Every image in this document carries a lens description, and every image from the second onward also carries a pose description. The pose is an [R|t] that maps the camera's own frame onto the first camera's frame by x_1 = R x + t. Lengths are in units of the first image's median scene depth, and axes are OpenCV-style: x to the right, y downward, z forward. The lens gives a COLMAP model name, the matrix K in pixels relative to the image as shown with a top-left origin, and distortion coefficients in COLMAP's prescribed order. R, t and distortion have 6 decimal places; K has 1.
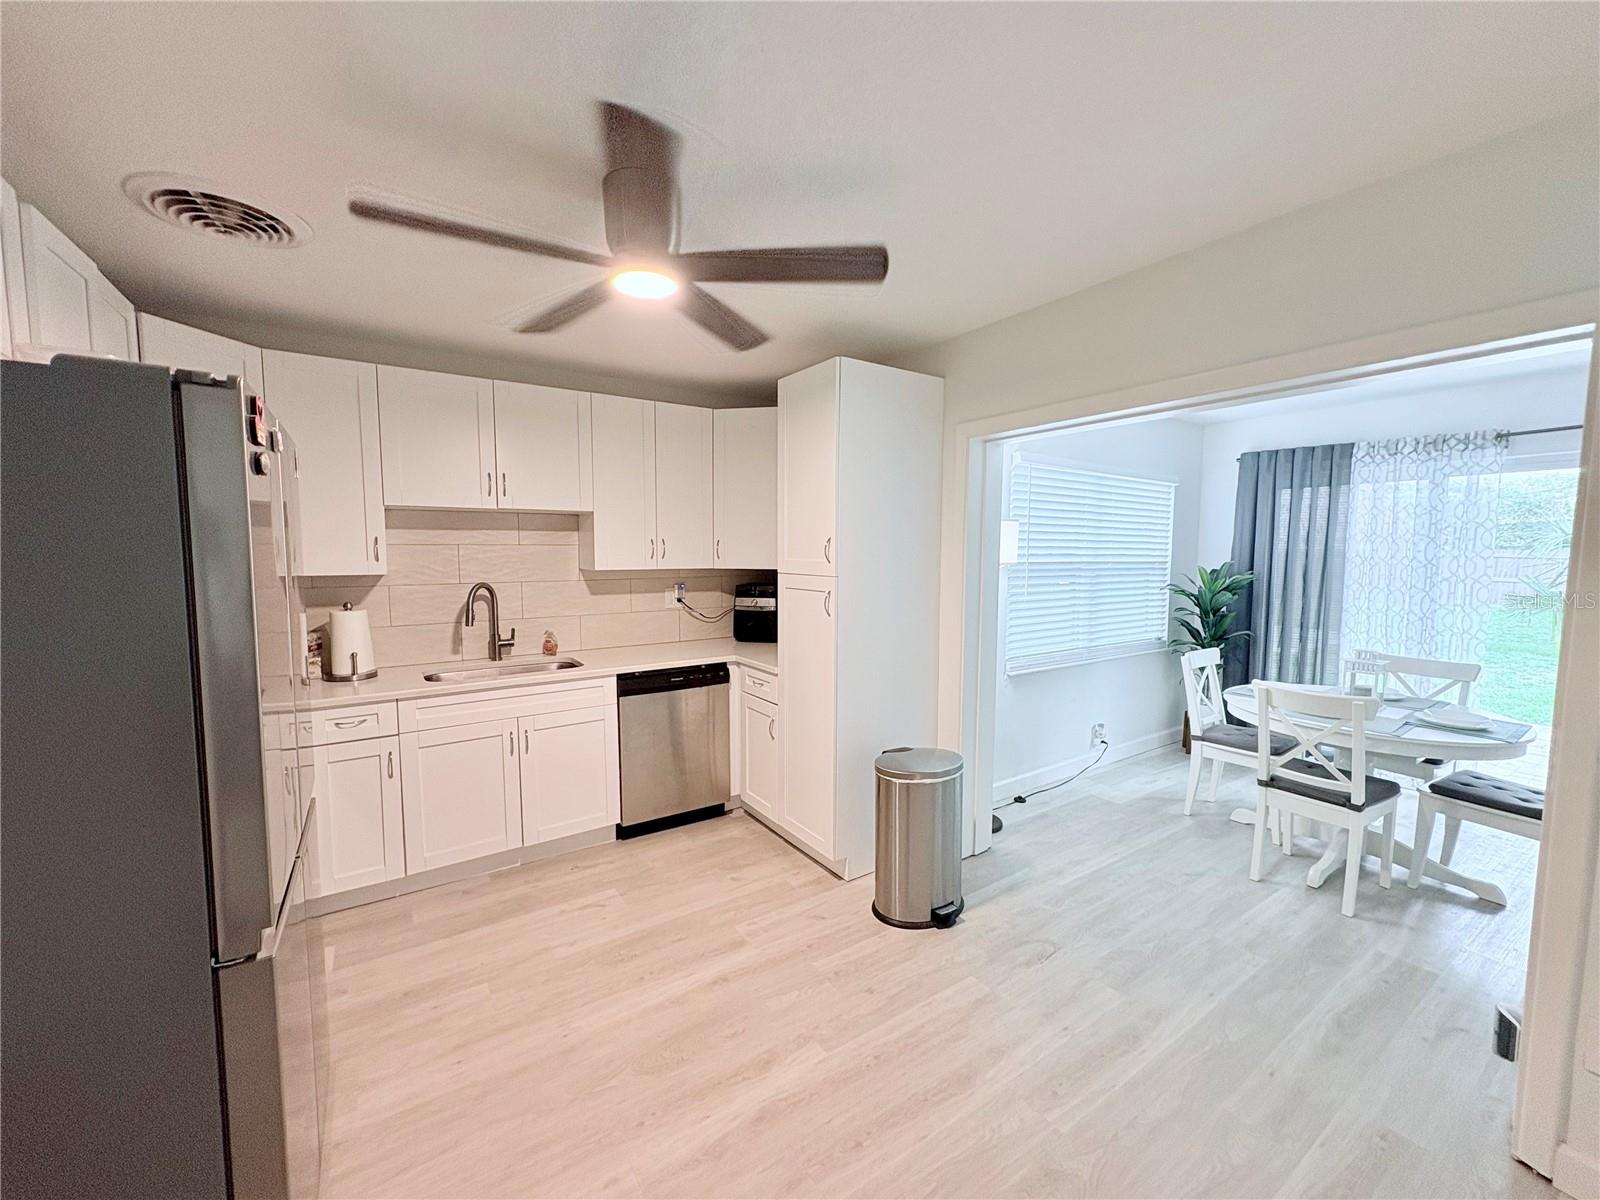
lens RADIAL K [[639.0, 0, 801.7], [0, 639.0, 599.8], [0, 0, 1]] dist [0.001051, 0.000153]
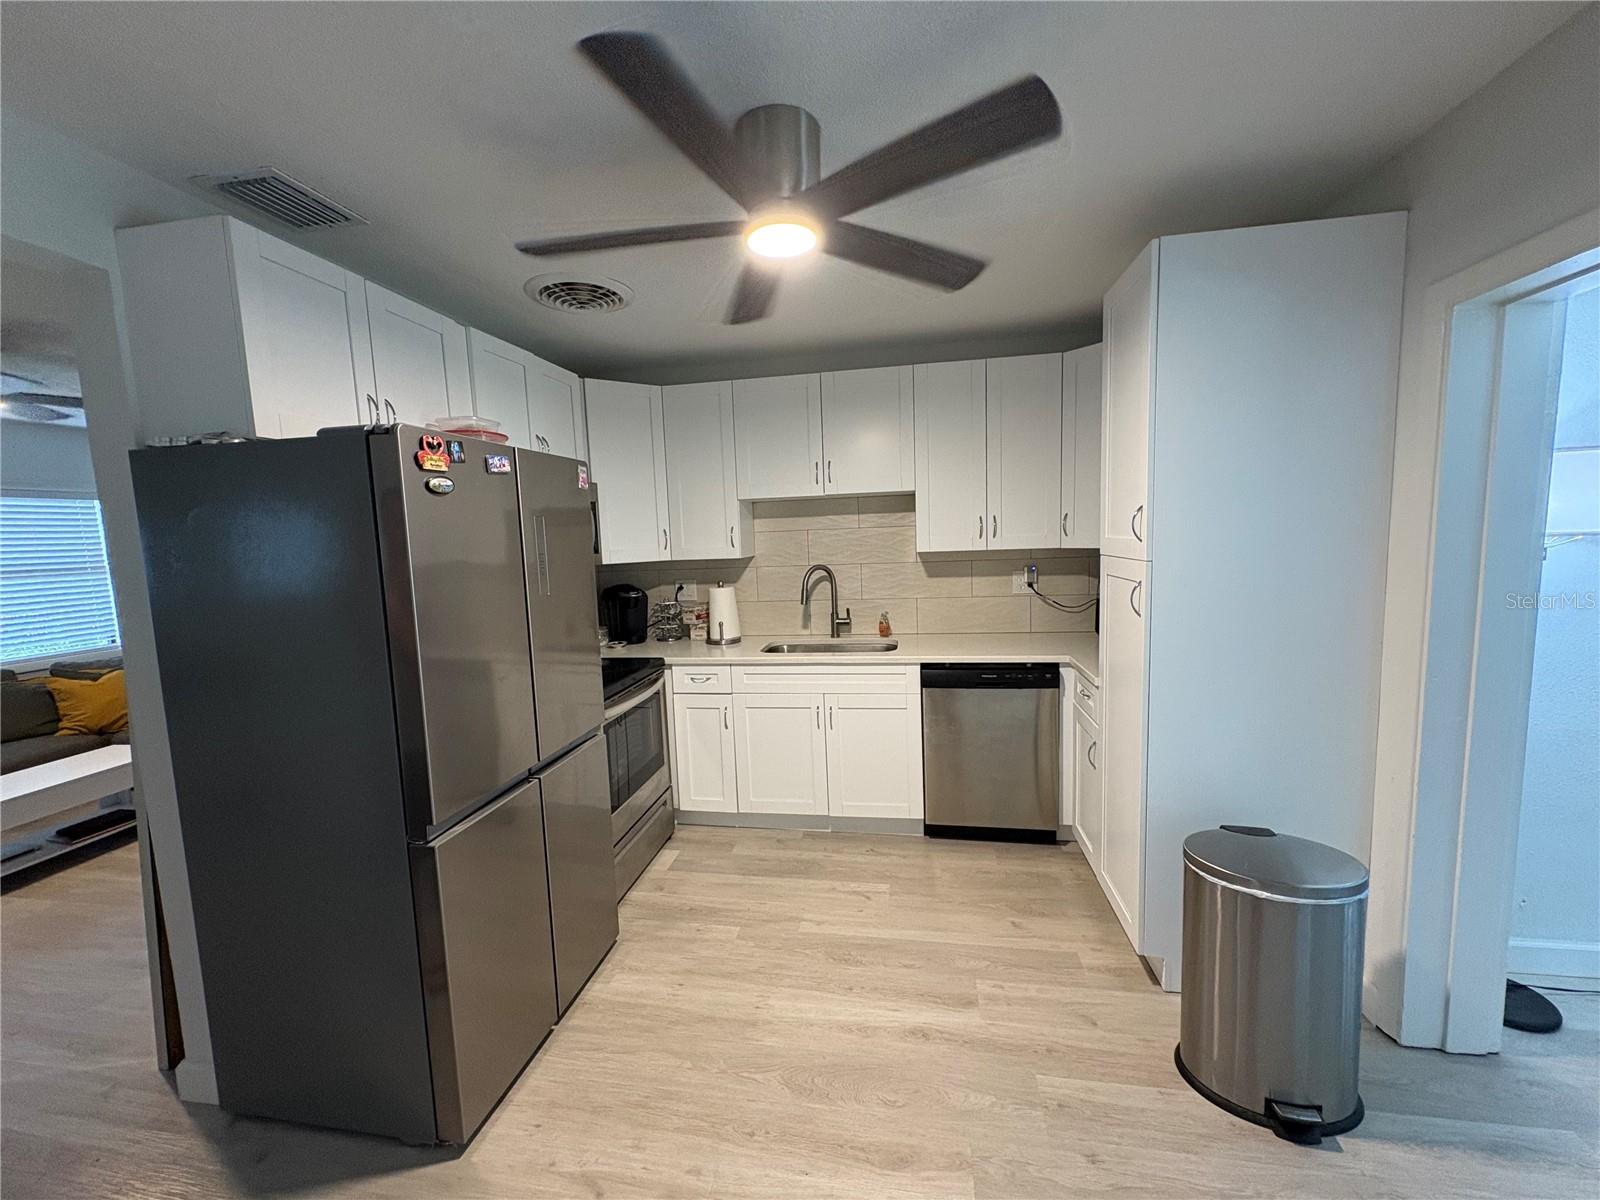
lens RADIAL K [[639.0, 0, 801.7], [0, 639.0, 599.6], [0, 0, 1]] dist [0.001051, 0.000153]
pose [[0.718949, 0.044243, -0.693653, 0.262833], [-0.017796, 0.998817, 0.045262, -0.018751], [0.694835, -0.020197, 0.718886, 0.225832]]
